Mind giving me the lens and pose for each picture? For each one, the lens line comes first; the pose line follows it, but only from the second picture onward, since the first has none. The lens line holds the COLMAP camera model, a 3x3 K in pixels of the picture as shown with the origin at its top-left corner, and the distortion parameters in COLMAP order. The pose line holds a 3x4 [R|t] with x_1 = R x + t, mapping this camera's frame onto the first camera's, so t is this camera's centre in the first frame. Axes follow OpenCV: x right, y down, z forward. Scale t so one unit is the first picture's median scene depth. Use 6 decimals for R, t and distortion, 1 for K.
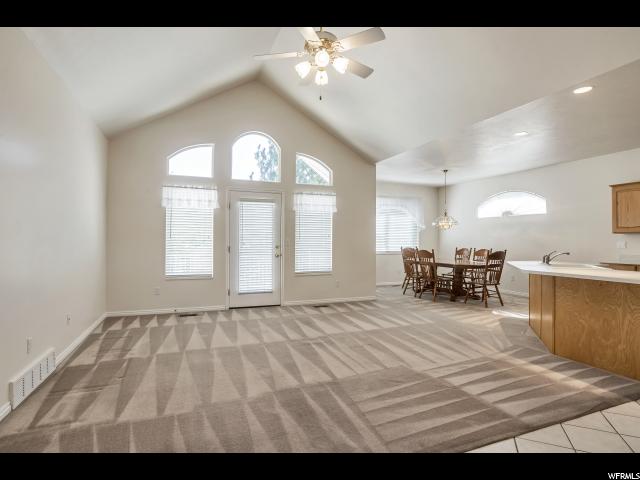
lens RADIAL K [[336.4, 0, 324.1], [0, 336.4, 242.0], [0, 0, 1]] dist [-0.023961, 0.004101]
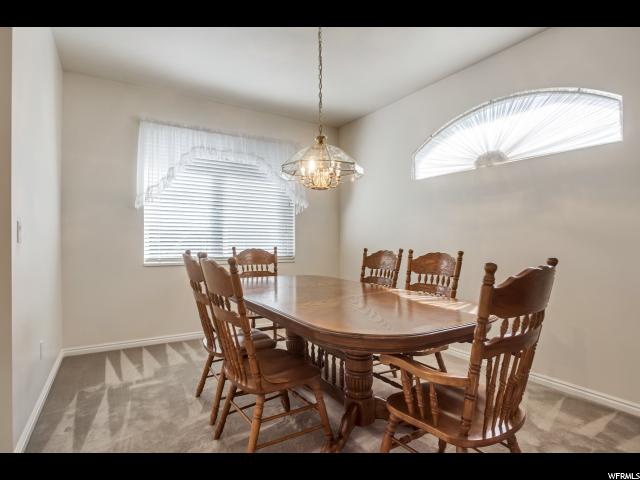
lens RADIAL K [[336.4, 0, 317.5], [0, 336.4, 241.2], [0, 0, 1]] dist [-0.023961, 0.004101]
pose [[0.986541, -0.002895, 0.163487, 0.279380], [0.004139, 0.999965, -0.007270, 0.010779], [-0.163460, 0.007848, 0.986519, 0.630807]]
